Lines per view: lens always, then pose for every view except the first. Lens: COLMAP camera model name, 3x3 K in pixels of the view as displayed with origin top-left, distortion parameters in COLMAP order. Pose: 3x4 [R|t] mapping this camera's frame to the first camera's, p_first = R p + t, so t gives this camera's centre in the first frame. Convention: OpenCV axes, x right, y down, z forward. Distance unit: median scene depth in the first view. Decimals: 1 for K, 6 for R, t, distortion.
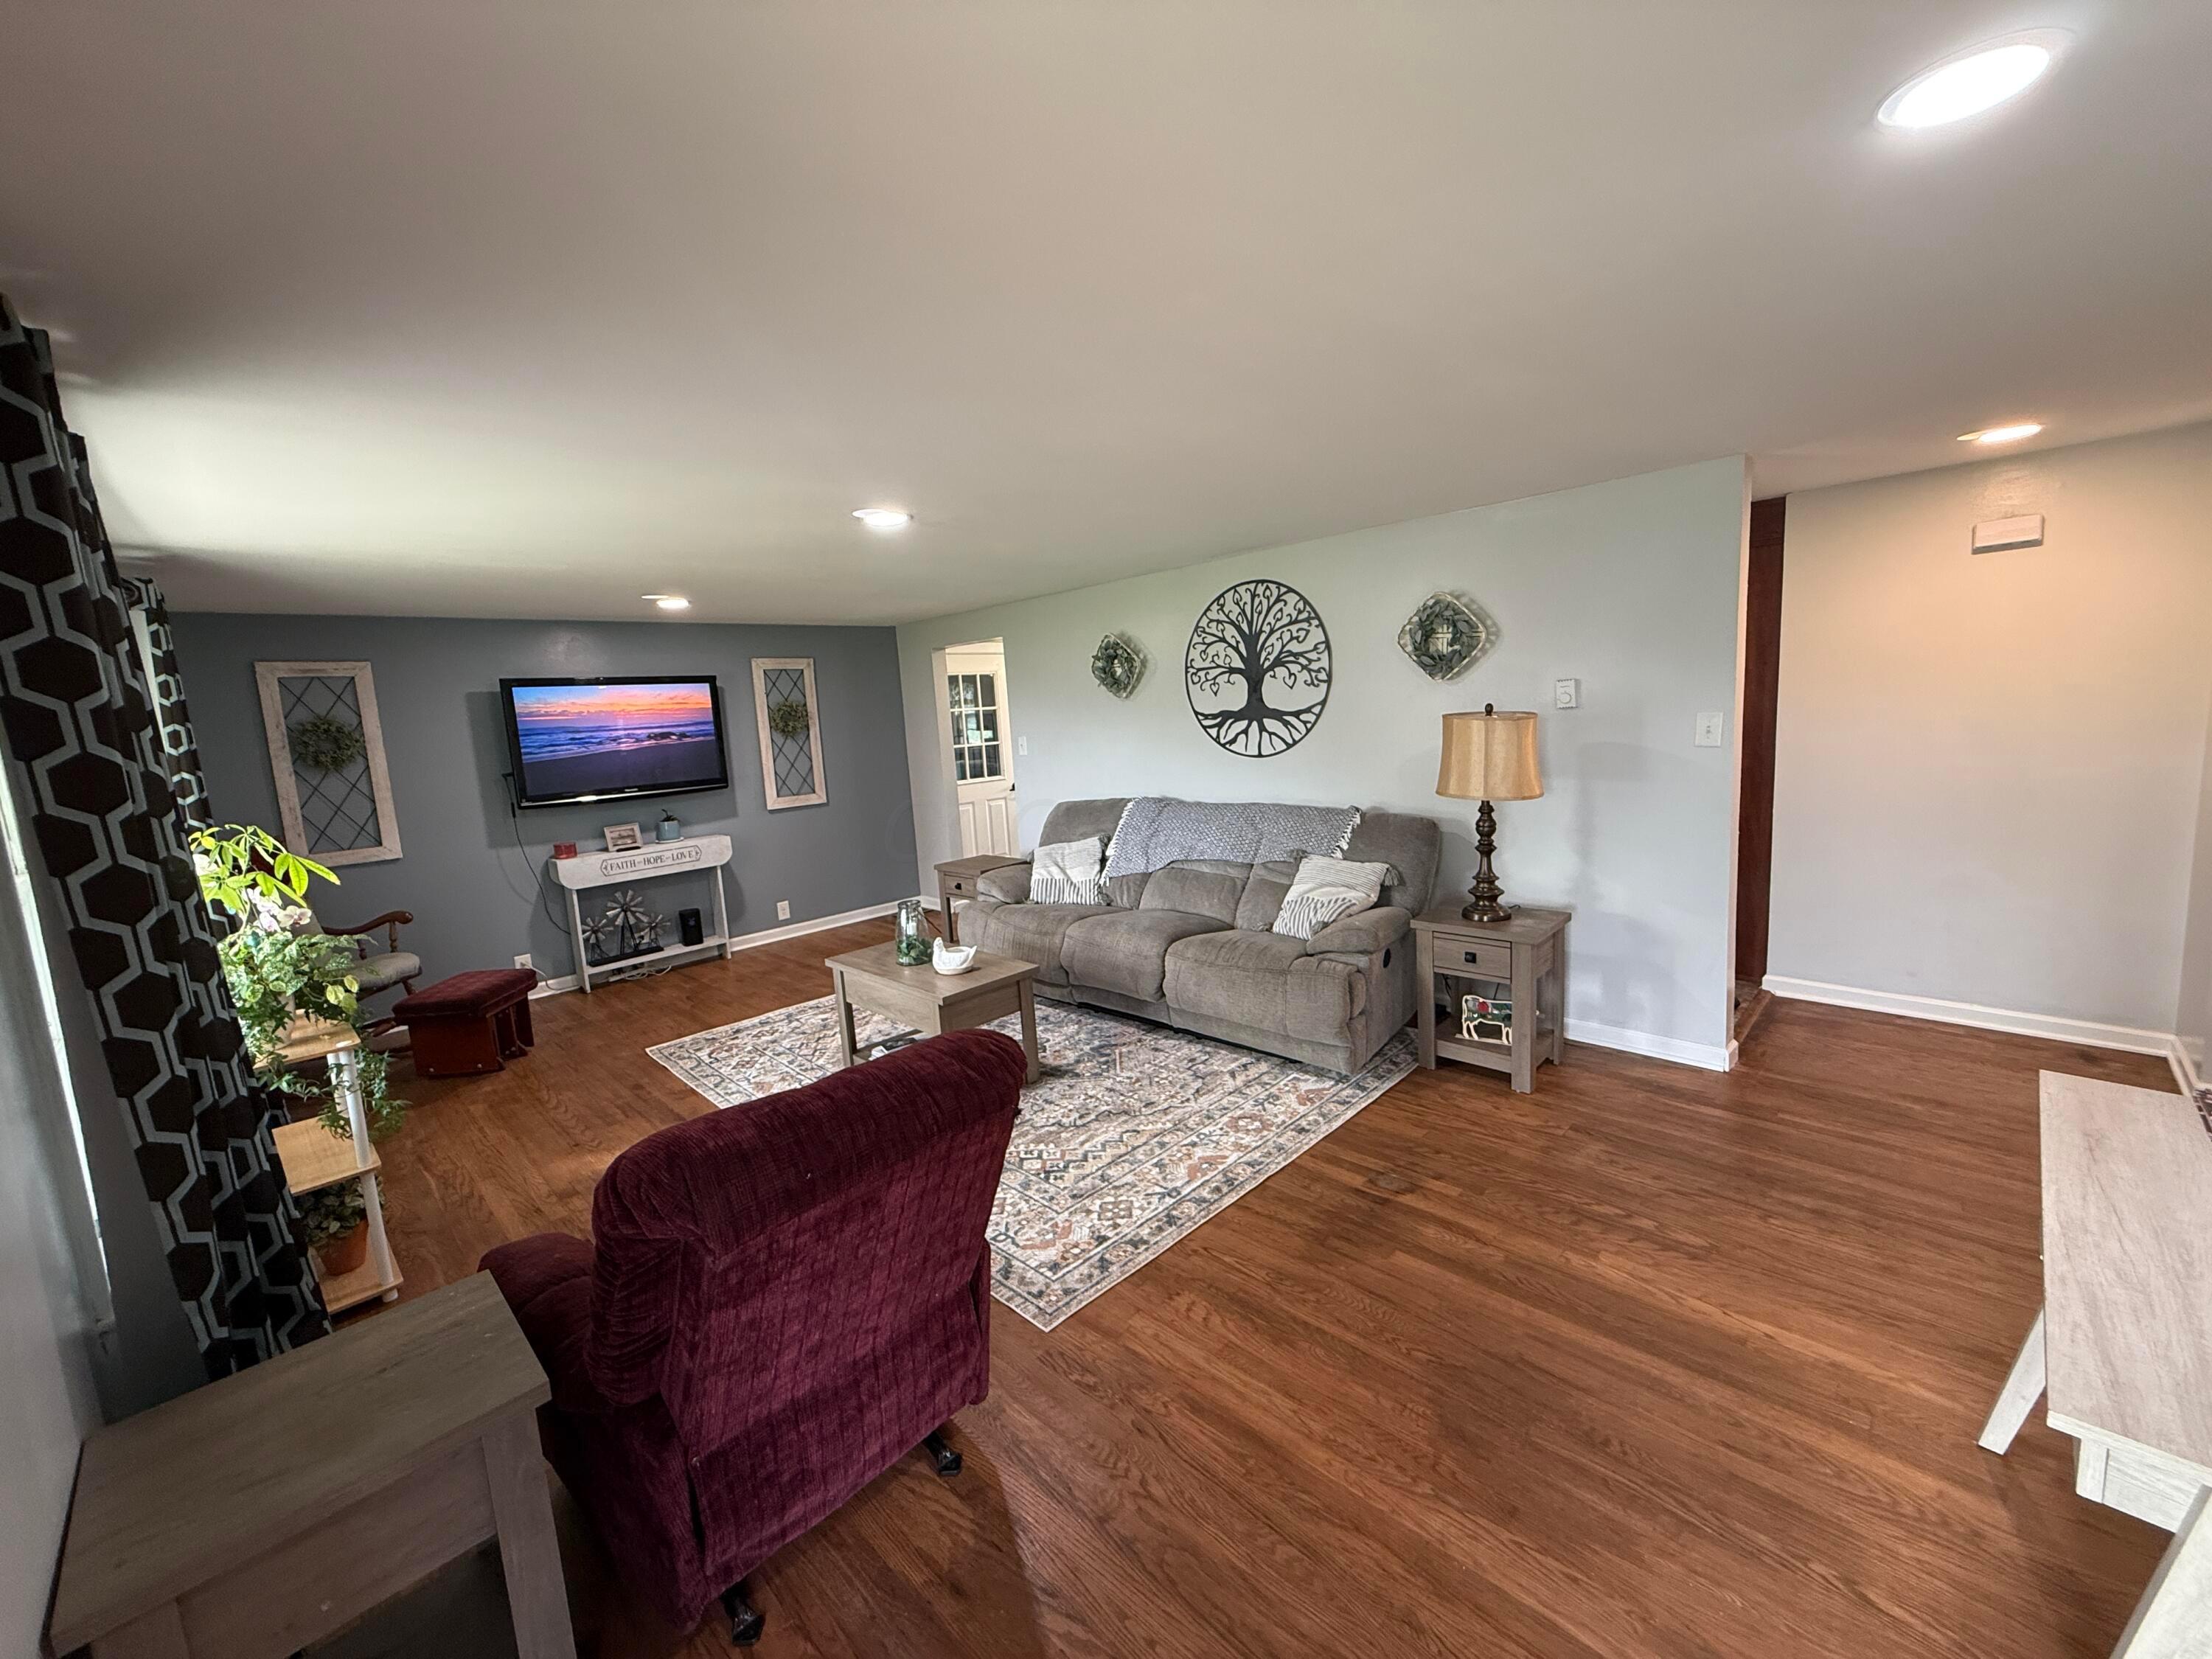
lens RADIAL K [[883.4, 0, 1102.8], [0, 883.4, 828.0], [0, 0, 1]] dist [0.000299, -0.000092]
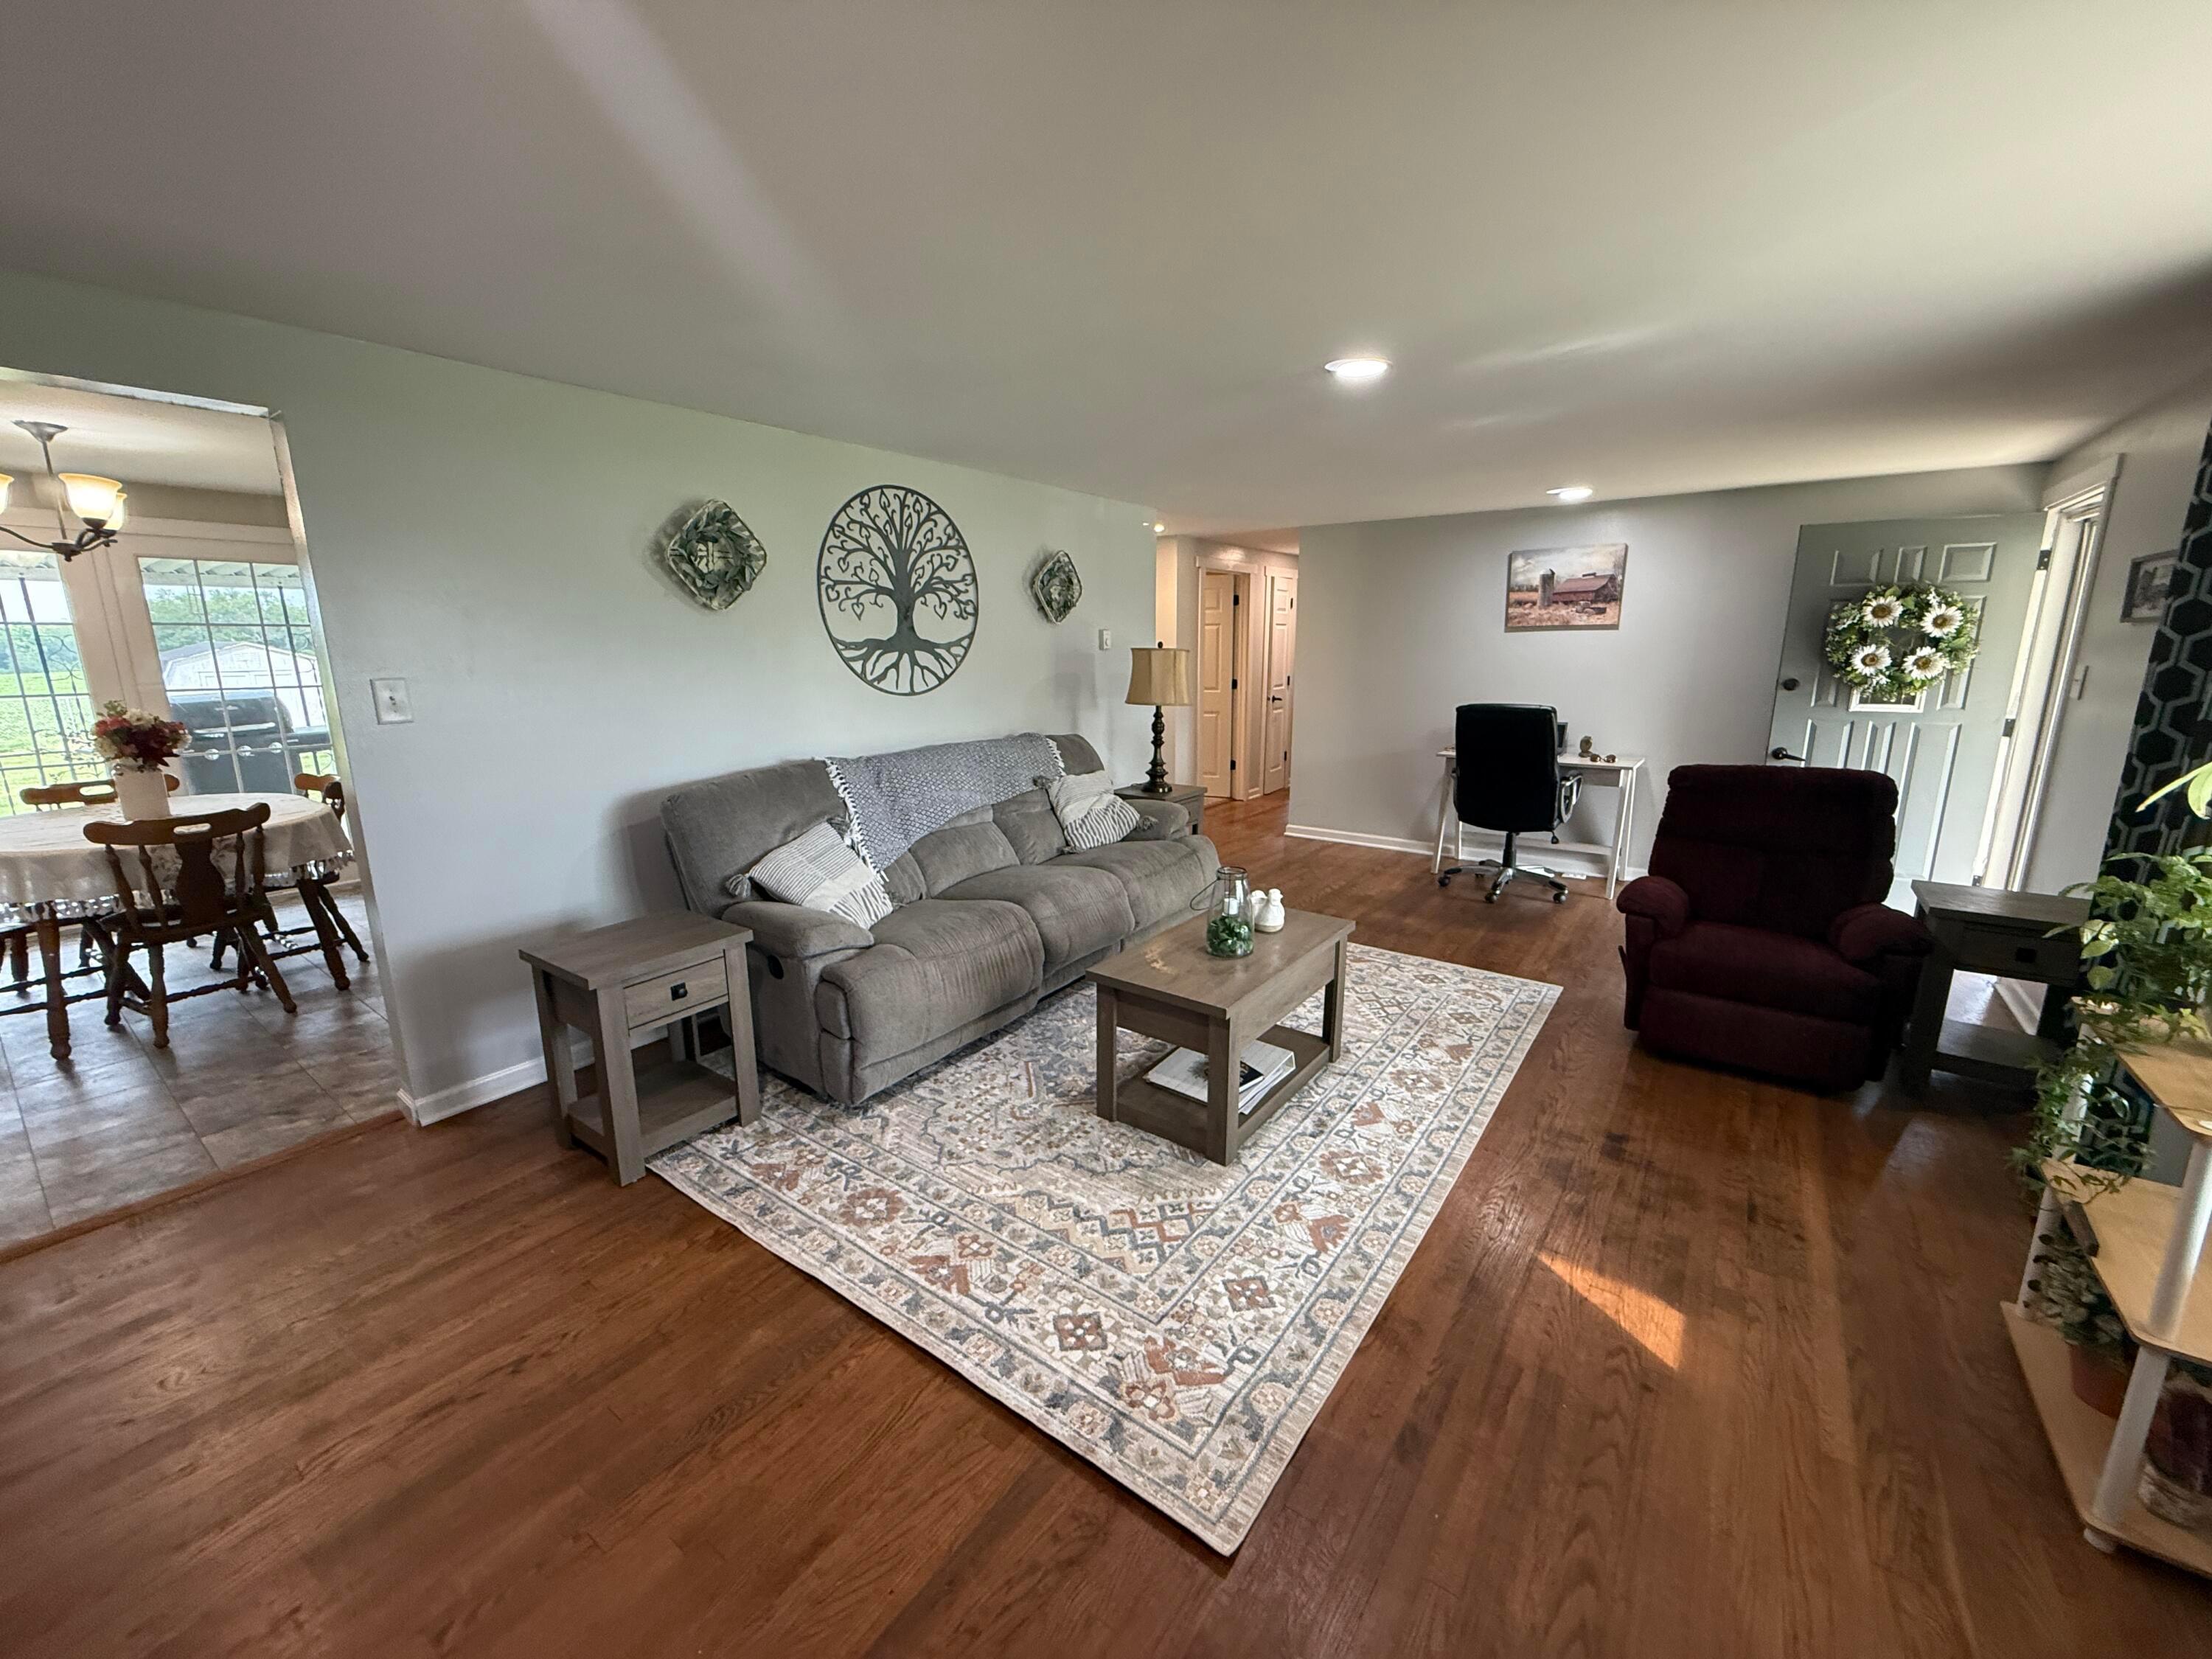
lens RADIAL K [[883.4, 0, 1103.2], [0, 883.4, 828.7], [0, 0, 1]] dist [0.000299, -0.000092]
pose [[-0.157036, -0.142915, 0.977197, -0.744100], [0.149238, 0.974677, 0.166529, -0.070557], [-0.976252, 0.171986, -0.131731, 0.978037]]
